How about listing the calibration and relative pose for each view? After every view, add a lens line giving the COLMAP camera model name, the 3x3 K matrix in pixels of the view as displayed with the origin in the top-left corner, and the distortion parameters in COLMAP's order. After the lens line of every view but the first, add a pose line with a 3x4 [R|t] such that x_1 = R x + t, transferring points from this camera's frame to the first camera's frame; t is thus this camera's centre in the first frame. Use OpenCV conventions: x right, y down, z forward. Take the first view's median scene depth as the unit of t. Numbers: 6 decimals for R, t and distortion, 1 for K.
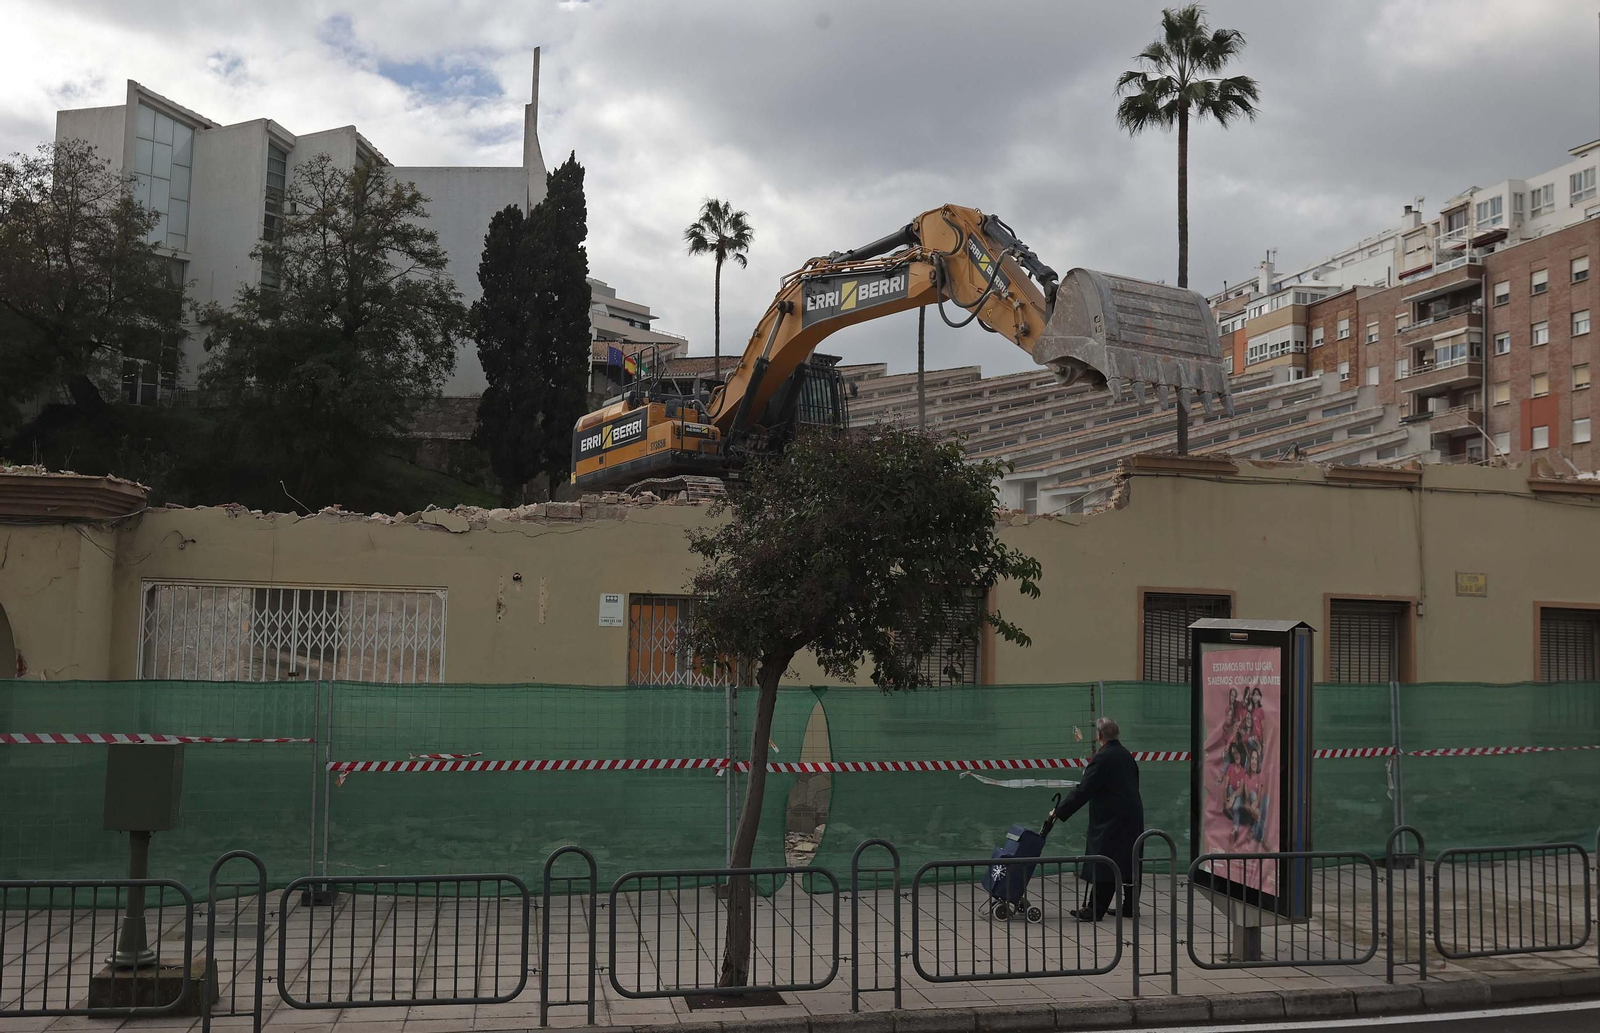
lens RADIAL K [[1598.7, 0, 789.7], [0, 1598.7, 523.5], [0, 0, 1]] dist [-0.001780, 0.000000]
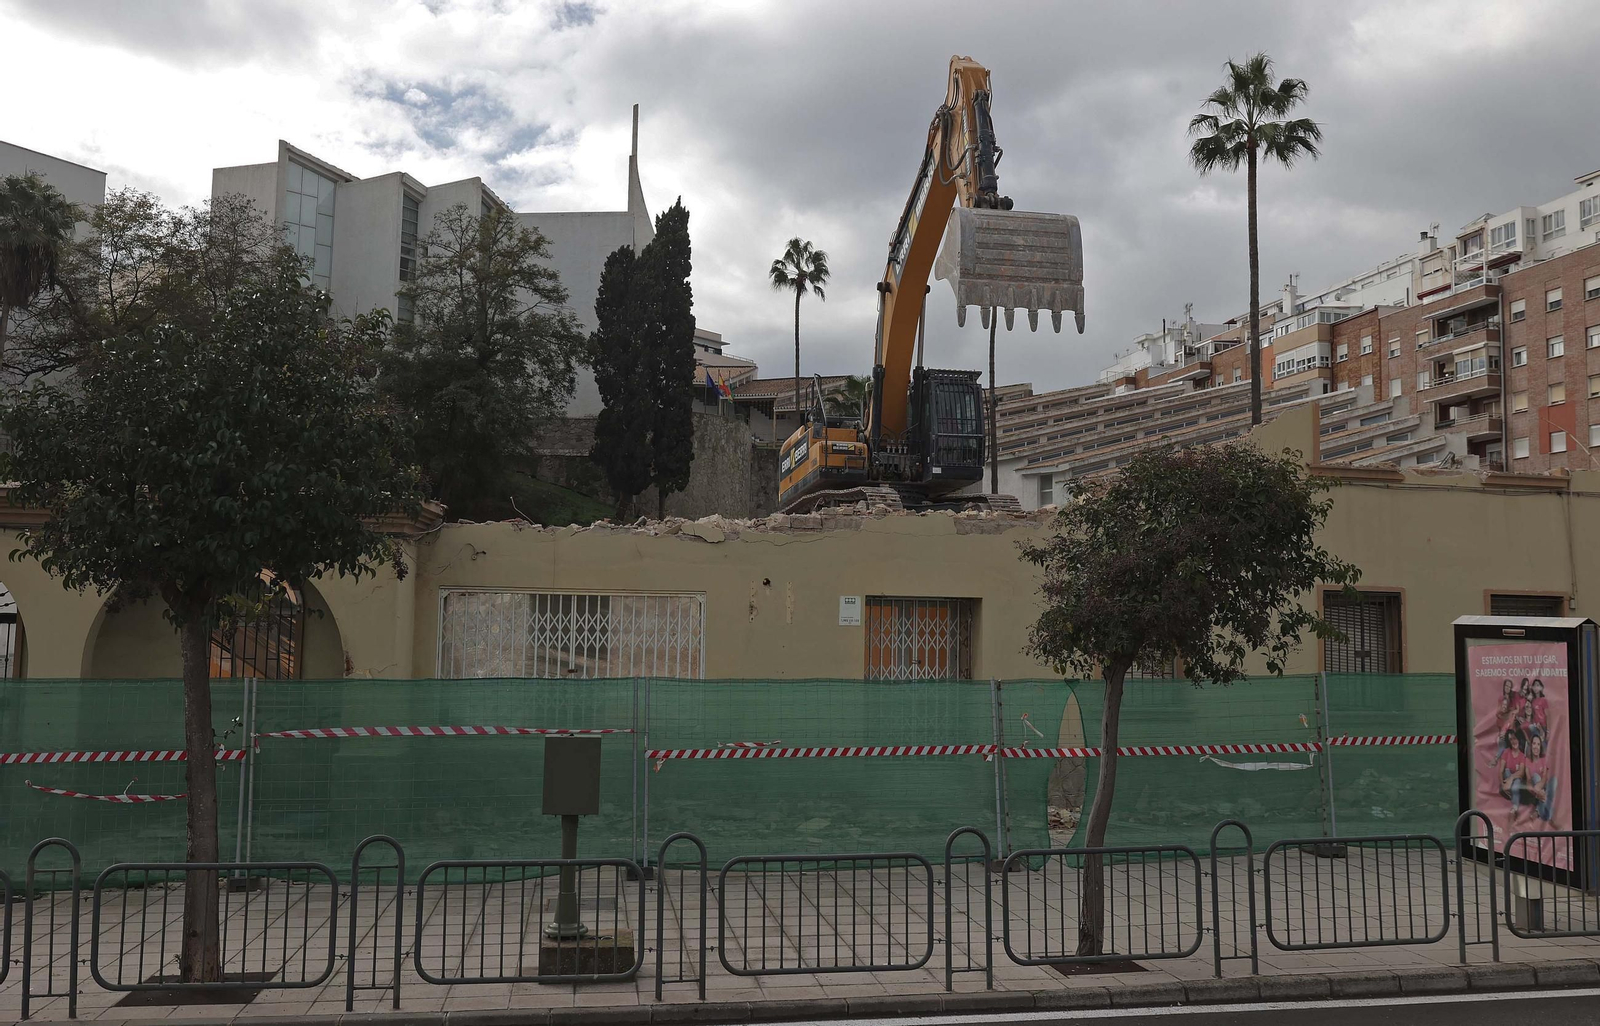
lens RADIAL K [[1444.8, 0, 784.2], [0, 1444.8, 495.5], [0, 0, 1]] dist [0.002070, 0.002500]
pose [[0.999411, -0.011077, -0.032472, -0.124576], [0.010355, 0.999697, -0.022346, -0.004097], [0.032710, 0.021997, 0.999223, -0.006656]]
